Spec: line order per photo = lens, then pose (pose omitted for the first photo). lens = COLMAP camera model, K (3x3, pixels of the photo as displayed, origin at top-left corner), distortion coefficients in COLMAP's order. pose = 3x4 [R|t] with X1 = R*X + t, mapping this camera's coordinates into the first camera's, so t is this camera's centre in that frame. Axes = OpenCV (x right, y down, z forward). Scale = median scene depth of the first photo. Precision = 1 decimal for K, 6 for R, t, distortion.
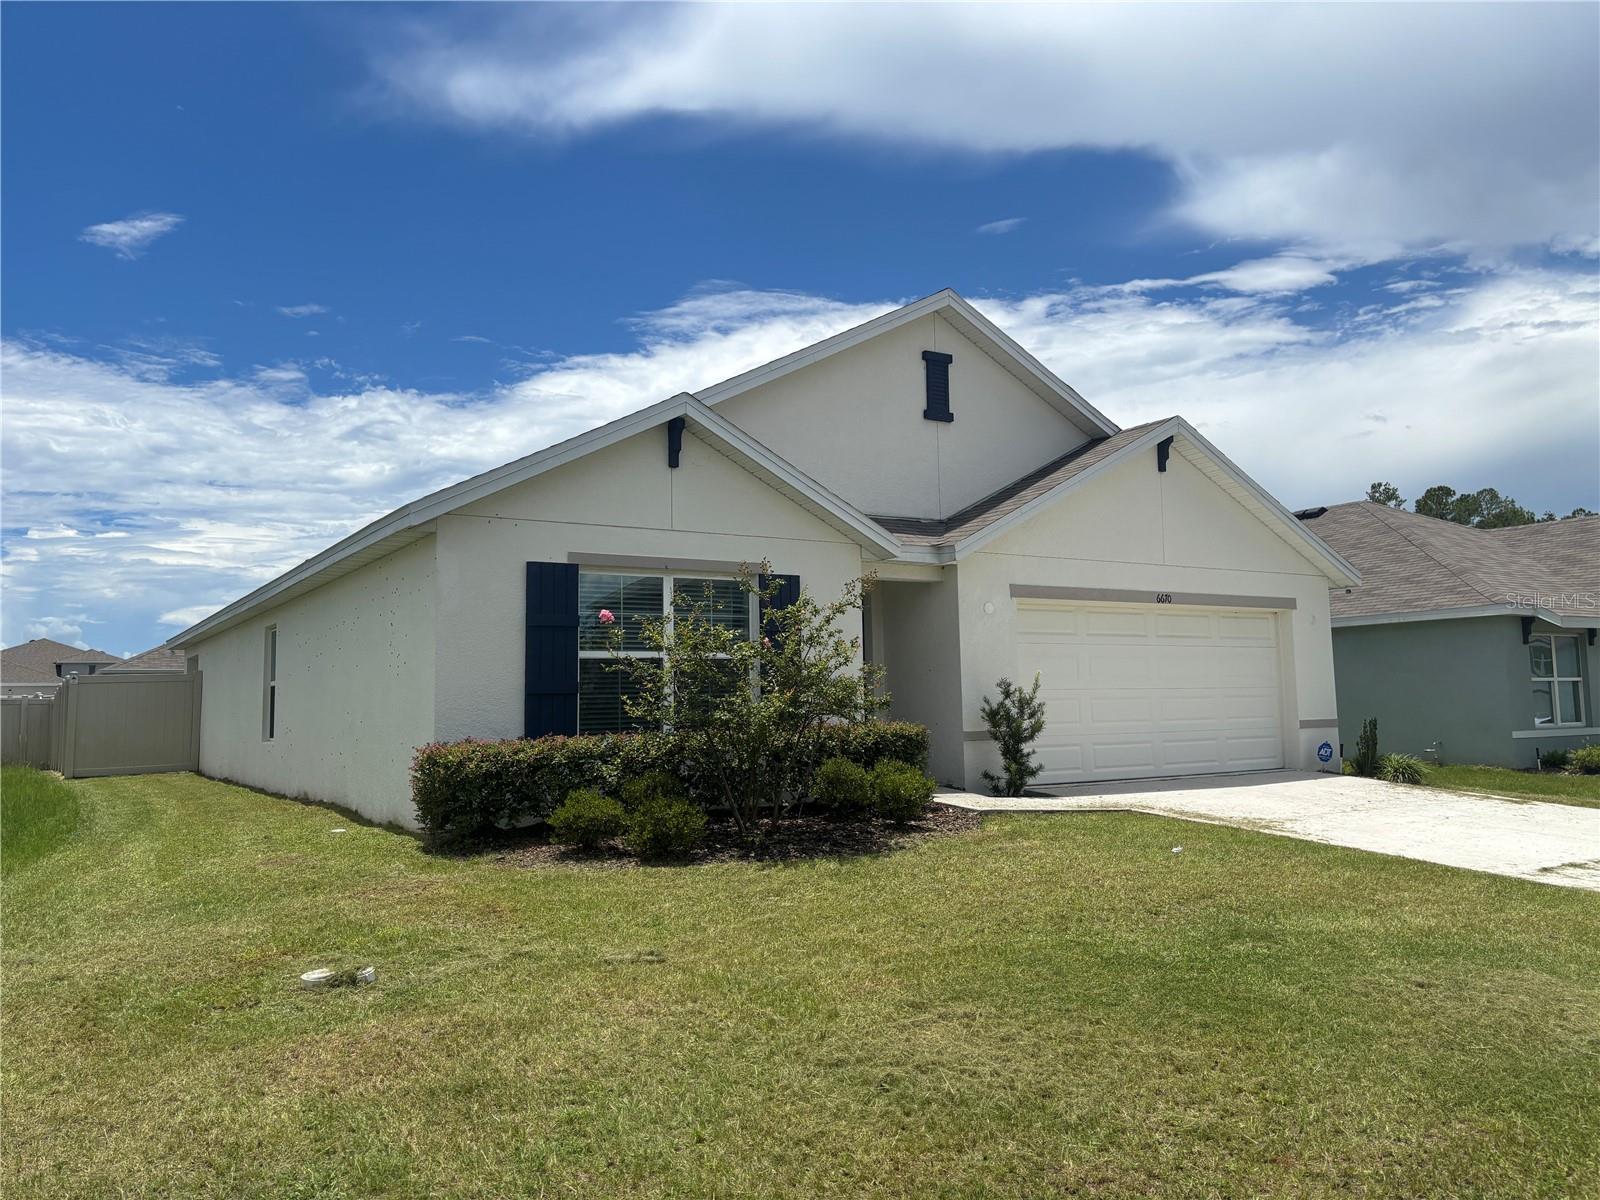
lens RADIAL K [[1209.7, 0, 800.0], [0, 1209.7, 600.0], [0, 0, 1]] dist [0.000751, 0.001386]
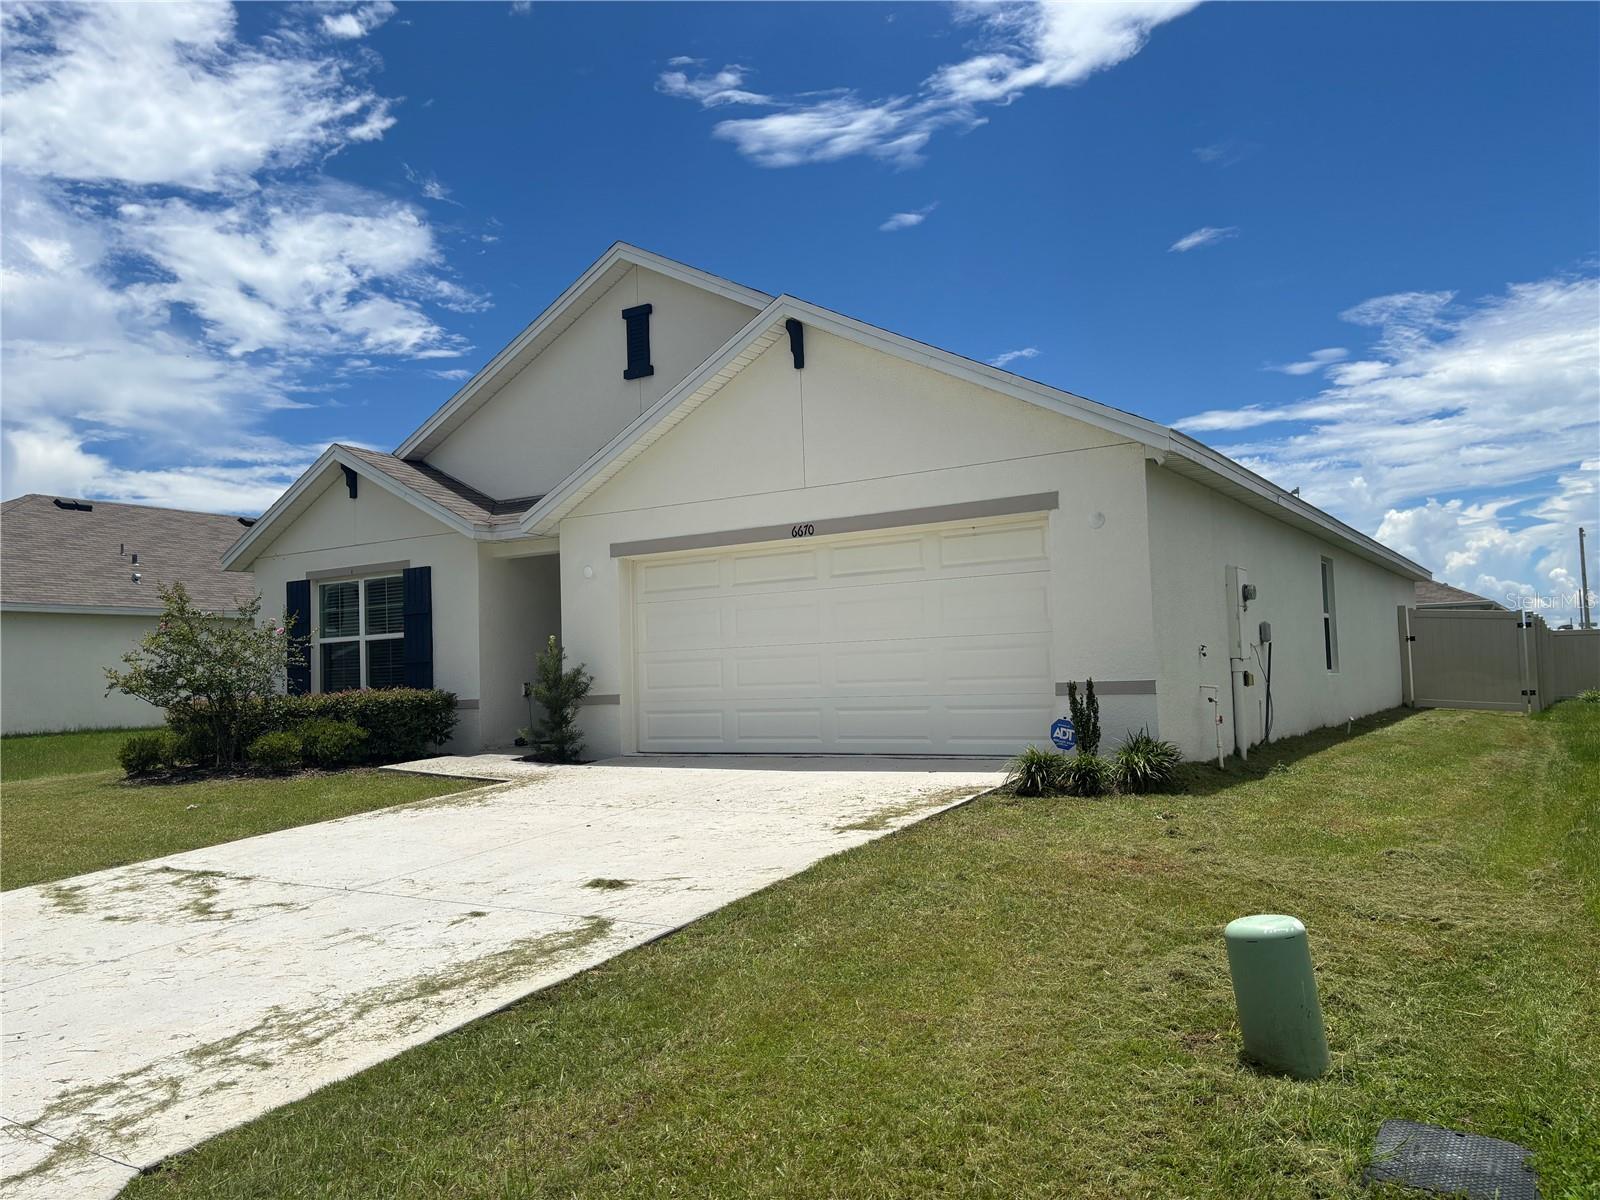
lens RADIAL K [[1209.7, 0, 800.0], [0, 1209.7, 600.0], [0, 0, 1]] dist [0.000751, 0.001386]
pose [[0.420343, -0.040591, -0.906457, 1.054419], [0.116683, 0.993122, 0.009637, 0.037488], [0.899831, -0.109819, 0.422189, 0.681622]]
